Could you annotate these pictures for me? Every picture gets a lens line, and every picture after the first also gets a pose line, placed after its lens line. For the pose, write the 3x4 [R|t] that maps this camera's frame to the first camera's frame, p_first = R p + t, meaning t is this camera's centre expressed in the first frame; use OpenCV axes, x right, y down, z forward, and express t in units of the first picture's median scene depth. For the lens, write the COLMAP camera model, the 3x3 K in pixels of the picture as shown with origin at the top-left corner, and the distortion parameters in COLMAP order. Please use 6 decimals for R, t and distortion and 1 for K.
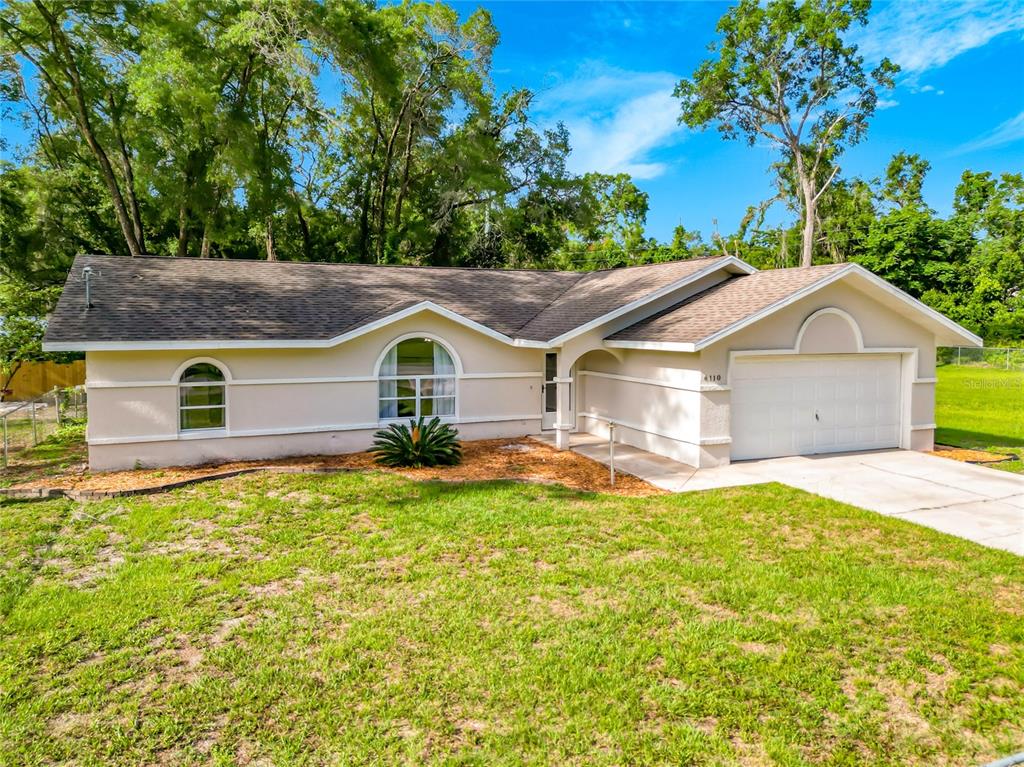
lens RADIAL K [[728.6, 0, 476.4], [0, 728.6, 360.0], [0, 0, 1]] dist [0.018602, -0.002261]
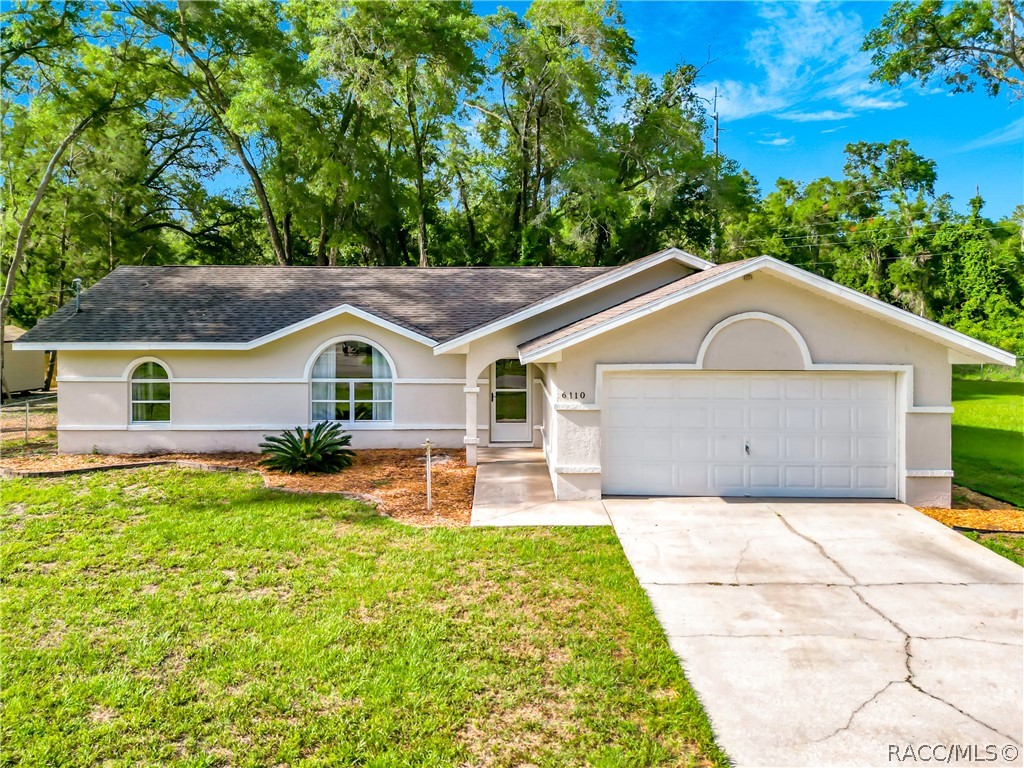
lens RADIAL K [[743.0, 0, 482.3], [0, 743.0, 313.3], [0, 0, 1]] dist [0.010226, 0.001705]
pose [[0.922348, -0.000110, -0.386361, 0.510505], [-0.019219, 0.998749, -0.046164, -0.026277], [0.385883, 0.050004, 0.921192, 0.140963]]
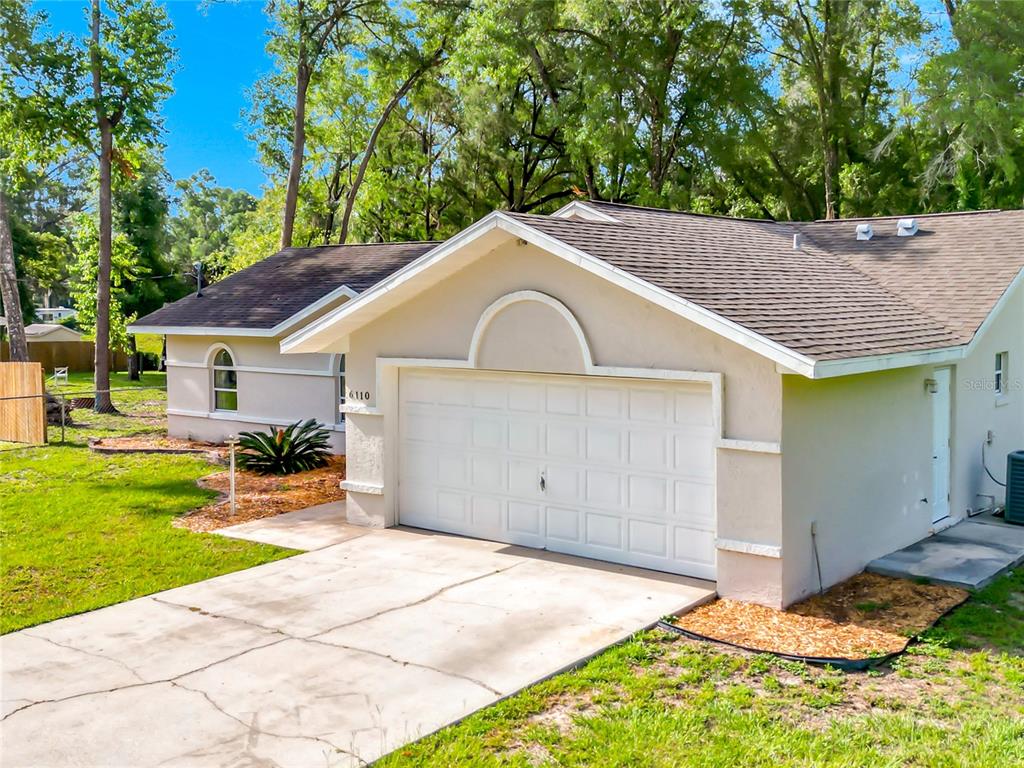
lens RADIAL K [[1067.1, 0, 552.8], [0, 1067.1, 335.8], [0, 0, 1]] dist [0.018079, -0.005016]
pose [[0.522175, 0.025785, -0.852448, 1.164054], [-0.041695, 0.999119, 0.004680, -0.040119], [0.851819, 0.033099, 0.522790, 0.570308]]
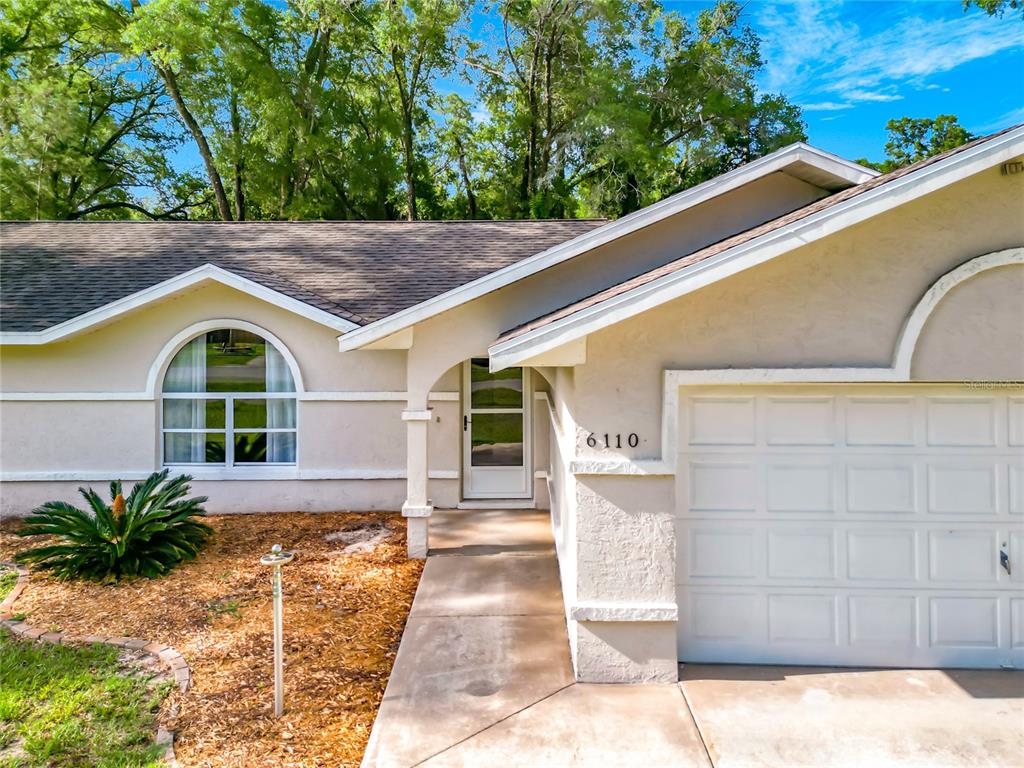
lens RADIAL K [[741.8, 0, 495.3], [0, 741.8, 298.1], [0, 0, 1]] dist [0.012504, -0.001758]
pose [[0.920852, -0.011269, -0.389750, 0.380100], [-0.014909, 0.997834, -0.064075, -0.021245], [0.389628, 0.064814, 0.918689, 0.565336]]
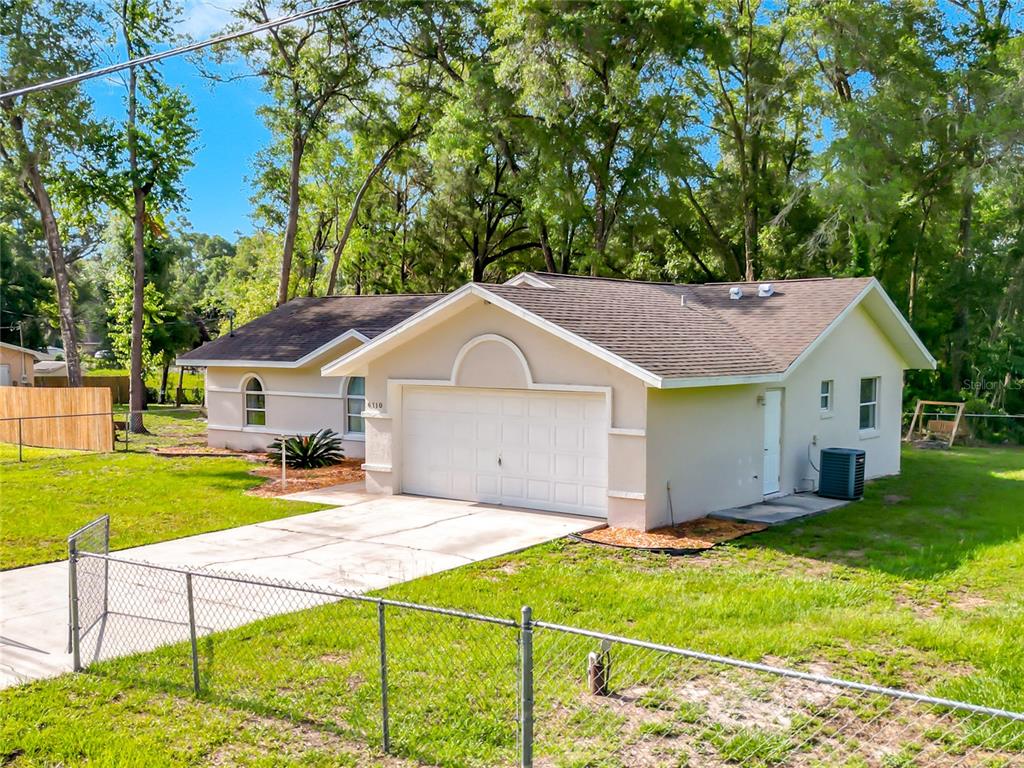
lens RADIAL K [[1056.3, 0, 512.4], [0, 1056.3, 410.9], [0, 0, 1]] dist [-0.005244, -0.005323]
pose [[0.520258, 0.055892, -0.852178, 1.519612], [-0.048661, 0.998175, 0.035760, -0.026350], [0.852622, 0.022864, 0.522029, 0.363400]]
